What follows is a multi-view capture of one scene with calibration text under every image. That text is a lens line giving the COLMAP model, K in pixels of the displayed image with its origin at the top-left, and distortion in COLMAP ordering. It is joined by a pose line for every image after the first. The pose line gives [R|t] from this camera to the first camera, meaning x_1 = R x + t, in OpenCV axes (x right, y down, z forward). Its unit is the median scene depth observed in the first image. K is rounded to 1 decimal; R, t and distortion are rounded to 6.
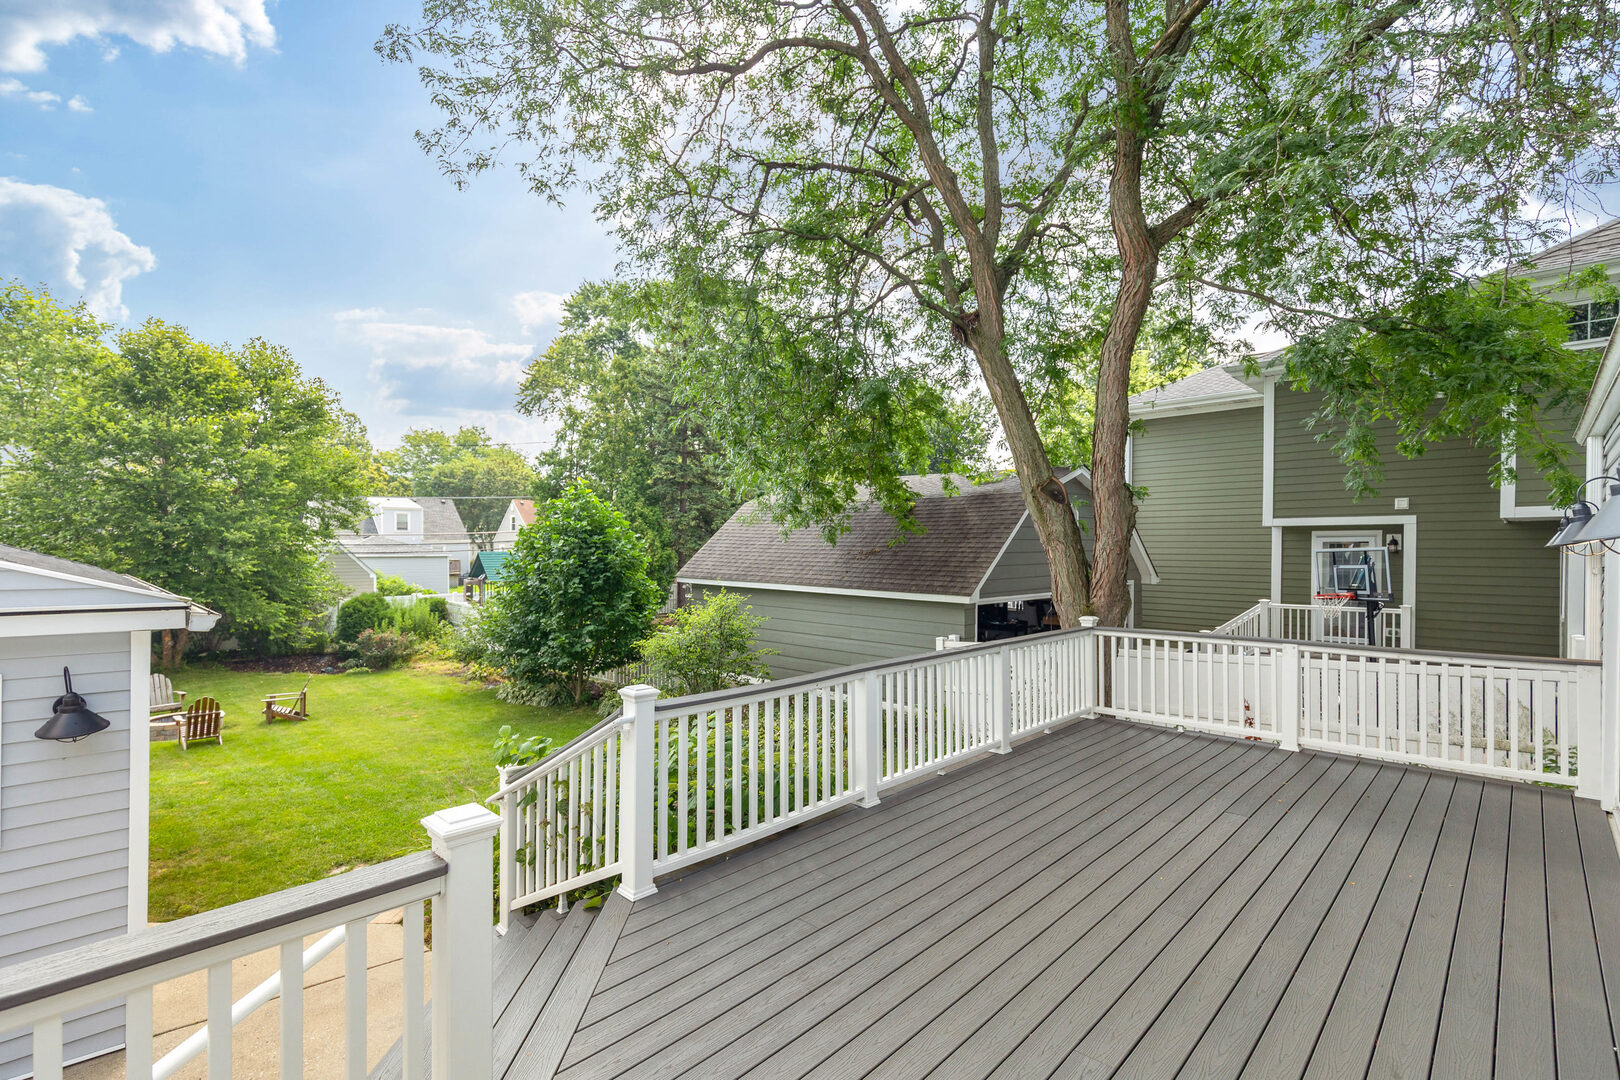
lens RADIAL K [[737.3, 0, 800.6], [0, 737.3, 550.6], [0, 0, 1]] dist [0.003931, -0.000763]
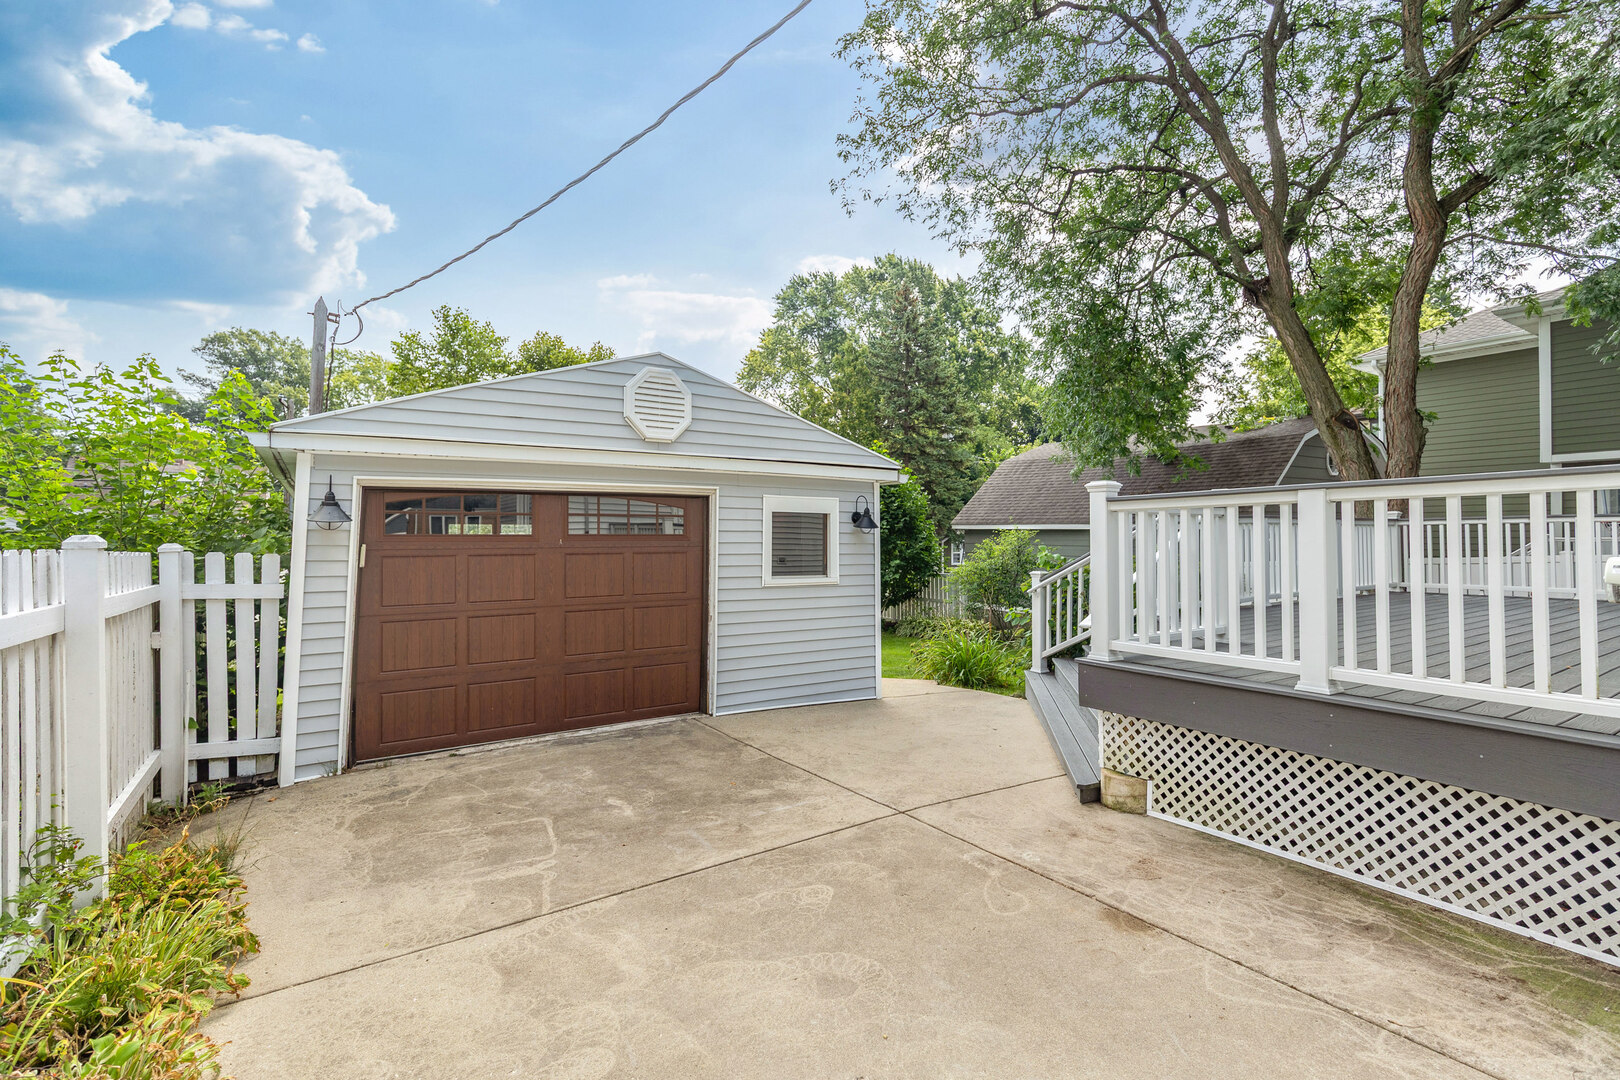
lens RADIAL K [[758.9, 0, 821.0], [0, 758.9, 527.9], [0, 0, 1]] dist [0.004774, -0.000111]
pose [[0.982491, -0.015056, -0.185700, -0.261697], [0.012546, 0.999813, -0.014684, 0.098520], [0.185886, 0.012097, 0.982497, -0.365519]]
